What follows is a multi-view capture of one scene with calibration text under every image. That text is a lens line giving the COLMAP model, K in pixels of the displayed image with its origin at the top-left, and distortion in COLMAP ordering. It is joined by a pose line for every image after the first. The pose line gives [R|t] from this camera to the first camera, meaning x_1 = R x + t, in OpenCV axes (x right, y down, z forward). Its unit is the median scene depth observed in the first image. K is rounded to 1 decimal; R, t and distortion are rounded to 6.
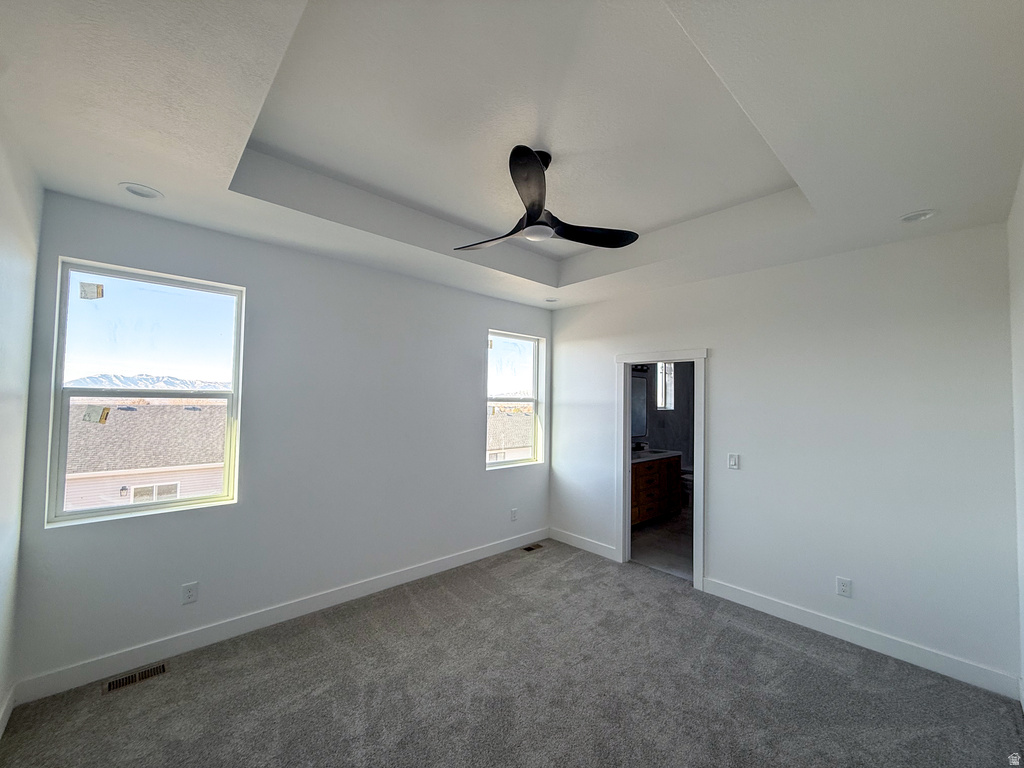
lens RADIAL K [[412.3, 0, 523.1], [0, 412.3, 384.9], [0, 0, 1]] dist [-0.002570, 0.000945]
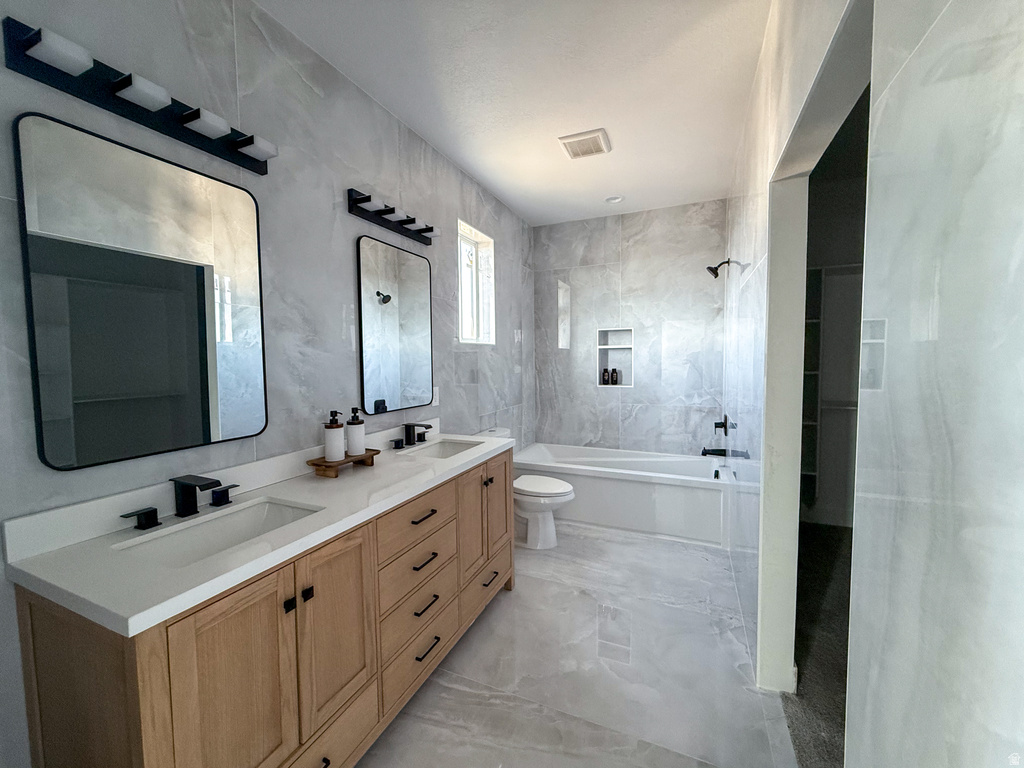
lens RADIAL K [[412.3, 0, 513.5], [0, 412.3, 382.8], [0, 0, 1]] dist [-0.002570, 0.000945]
pose [[0.915857, -0.043709, 0.399119, 0.196266], [0.005181, 0.995261, 0.097105, 0.059541], [-0.401472, -0.086866, 0.911743, 0.561463]]
